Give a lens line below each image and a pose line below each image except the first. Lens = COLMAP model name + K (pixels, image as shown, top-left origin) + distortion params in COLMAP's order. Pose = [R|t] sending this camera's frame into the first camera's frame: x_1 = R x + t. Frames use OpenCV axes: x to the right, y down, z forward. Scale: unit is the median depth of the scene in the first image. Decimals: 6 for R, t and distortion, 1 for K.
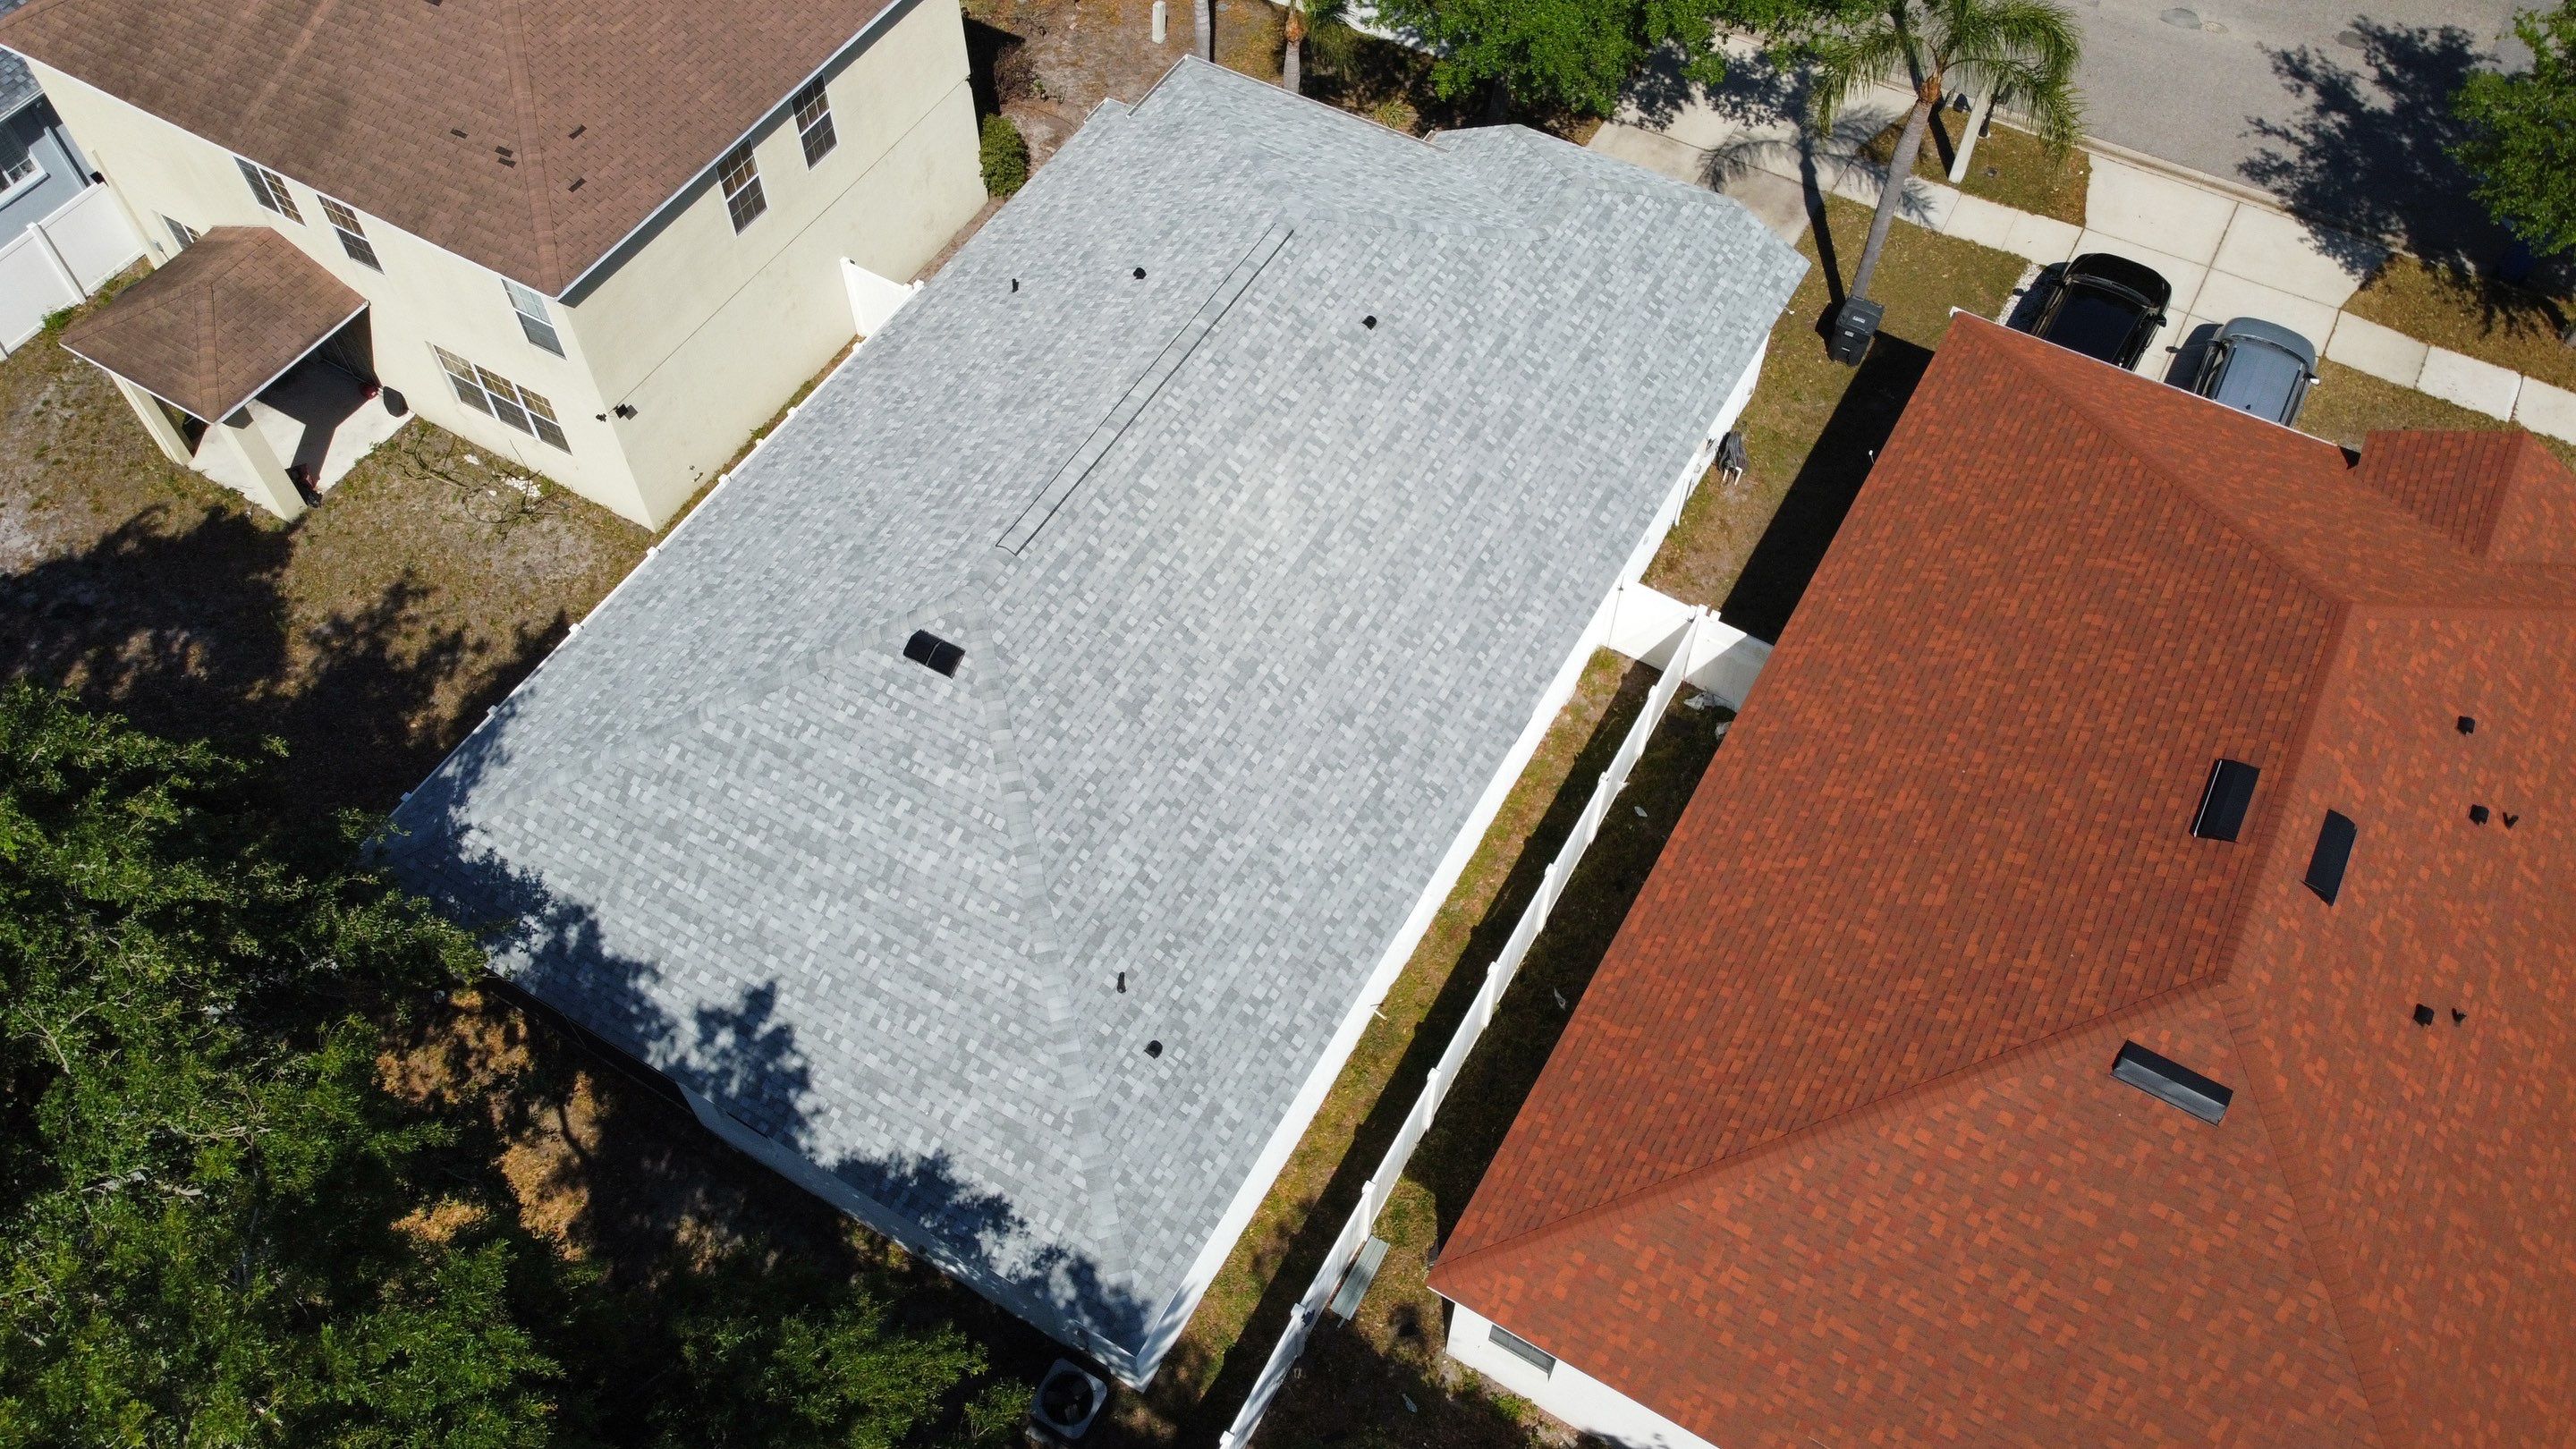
lens RADIAL K [[1959.5, 0, 1253.6], [0, 1959.5, 695.5], [0, 0, 1]] dist [-0.008674, -0.002185]
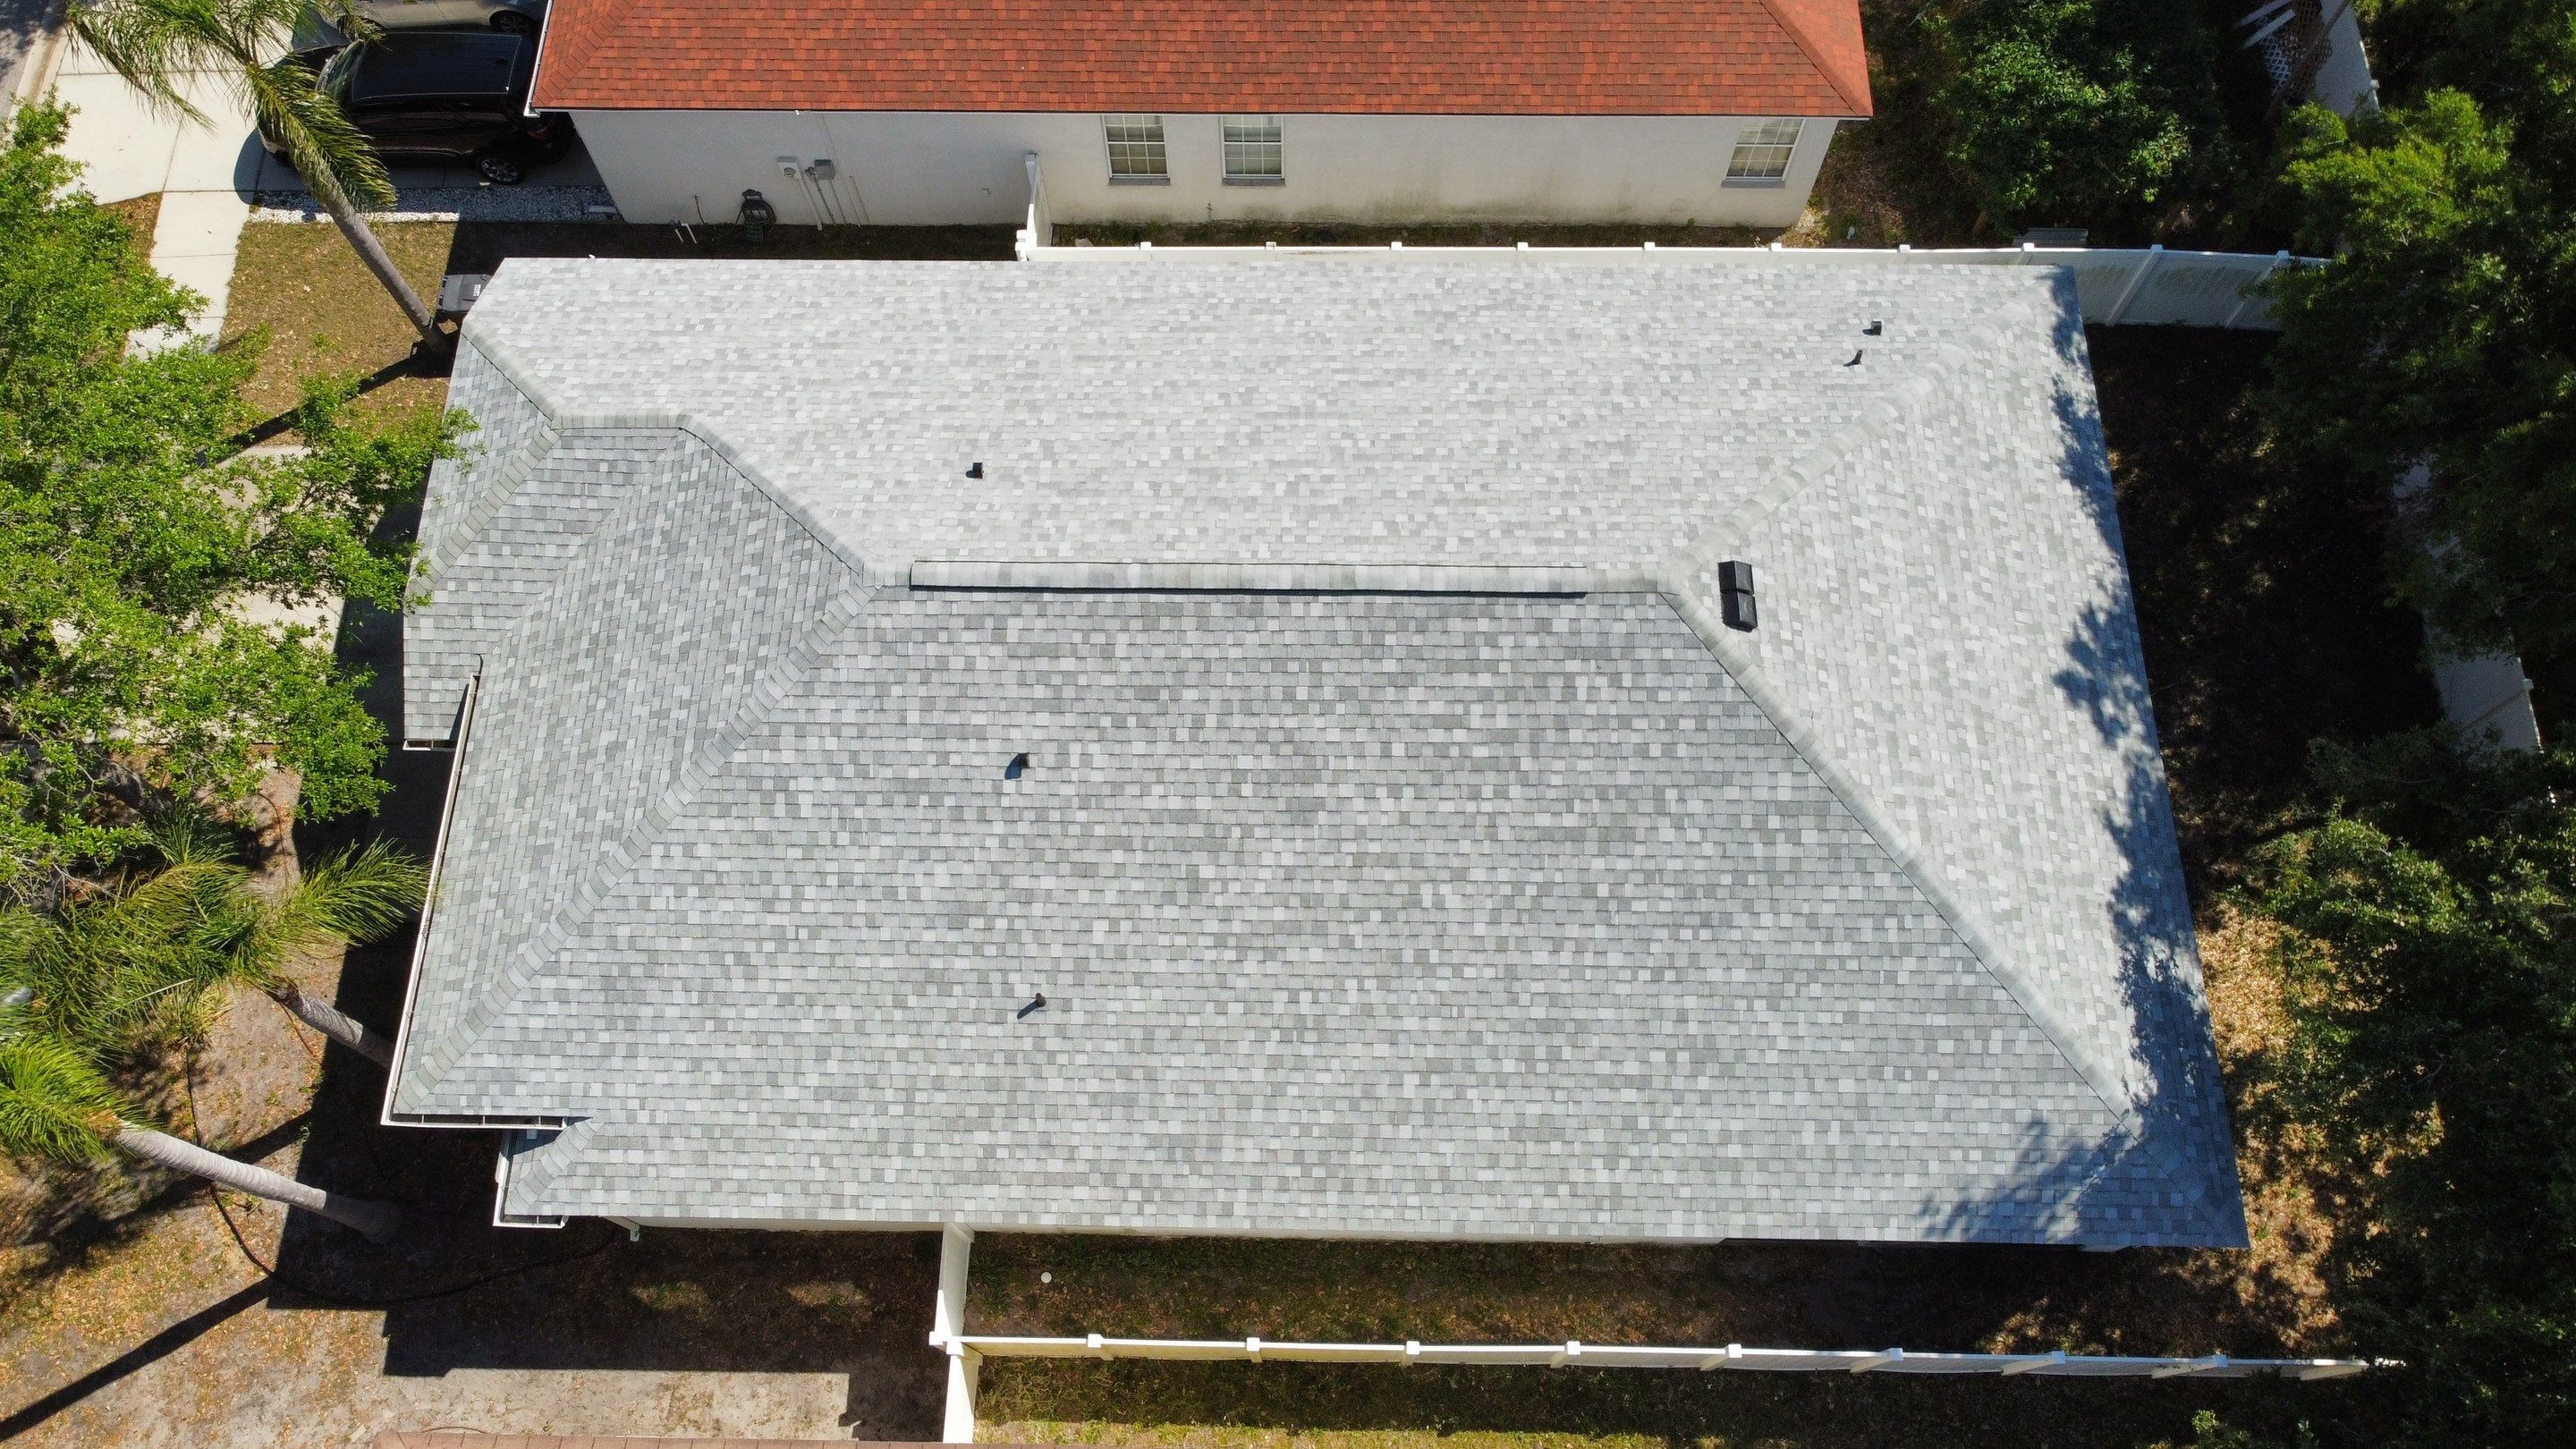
lens RADIAL K [[1934.6, 0, 1249.4], [0, 1934.6, 698.9], [0, 0, 1]] dist [-0.001363, 0.004154]
pose [[-0.489679, -0.789992, 0.368953, -0.373185], [0.723491, -0.131999, 0.677596, -0.690999], [-0.486595, 0.598739, 0.636190, 0.550644]]
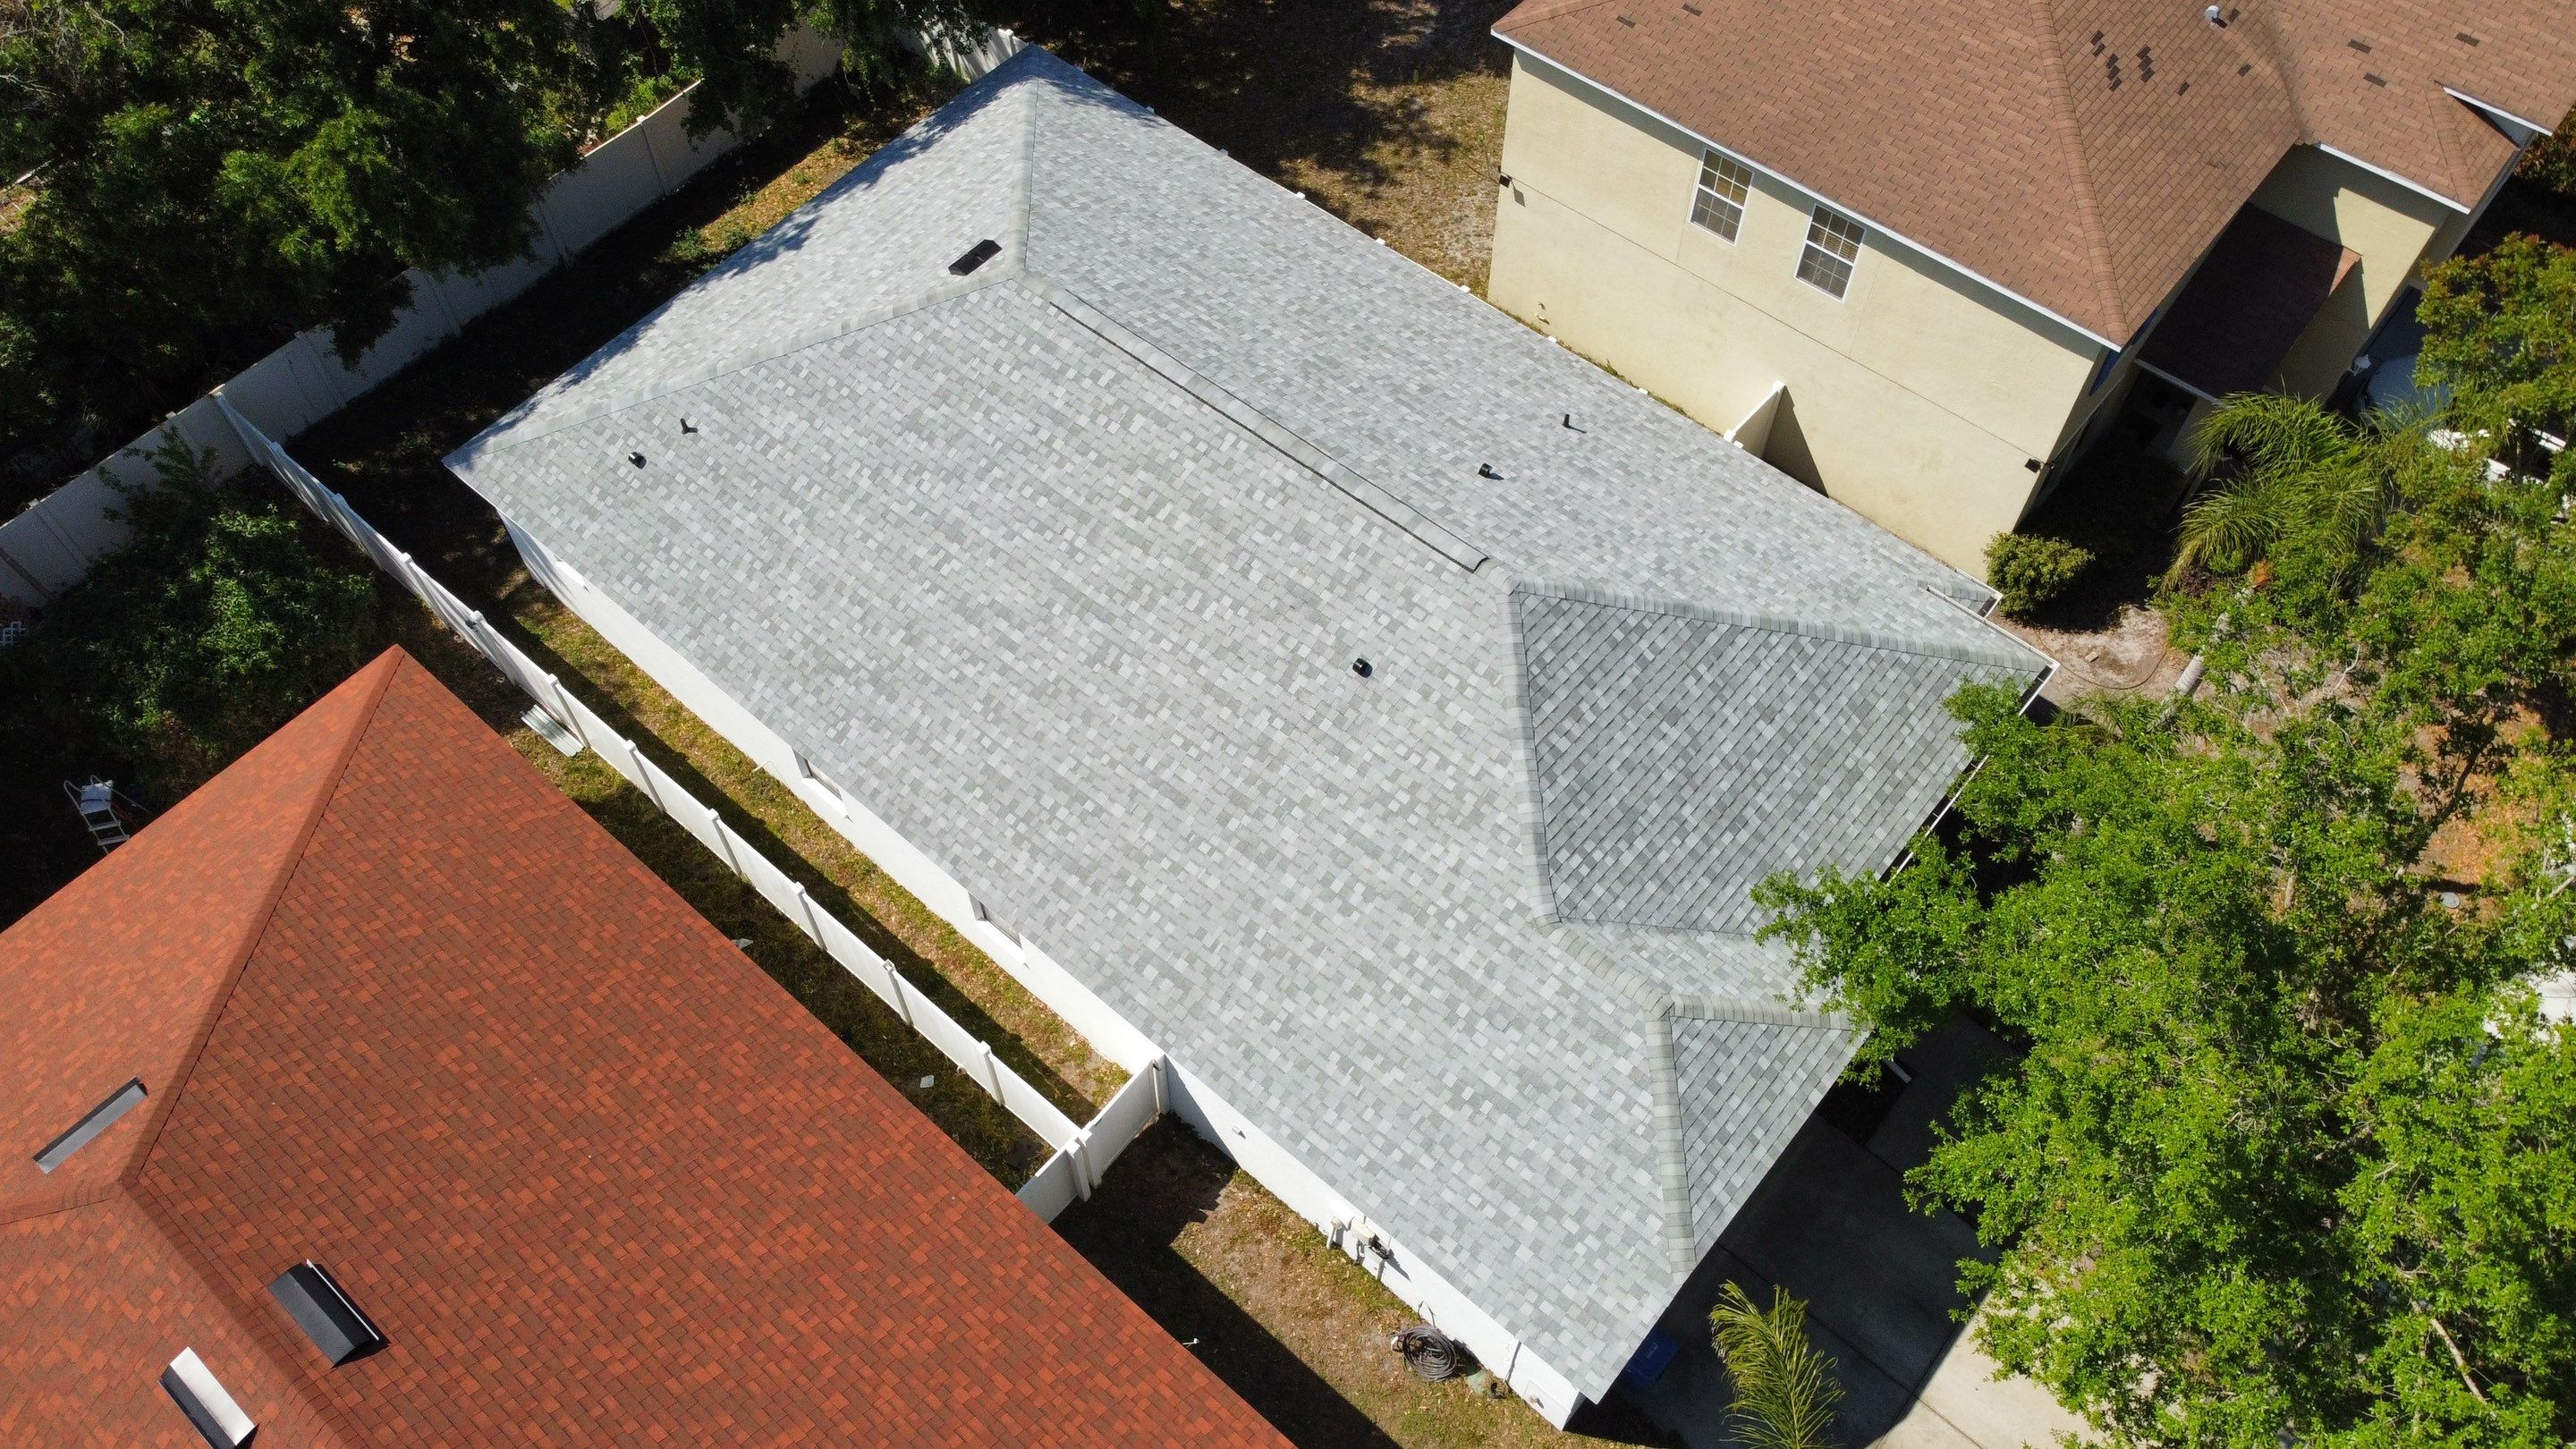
lens RADIAL K [[1943.9, 0, 1231.7], [0, 1943.9, 694.8], [0, 0, 1]] dist [-0.000035, 0.007824]
pose [[-0.182780, 0.821965, -0.539412, 0.563783], [-0.782548, 0.210498, 0.585926, -0.675512], [0.595156, 0.529211, 0.604752, 0.506901]]
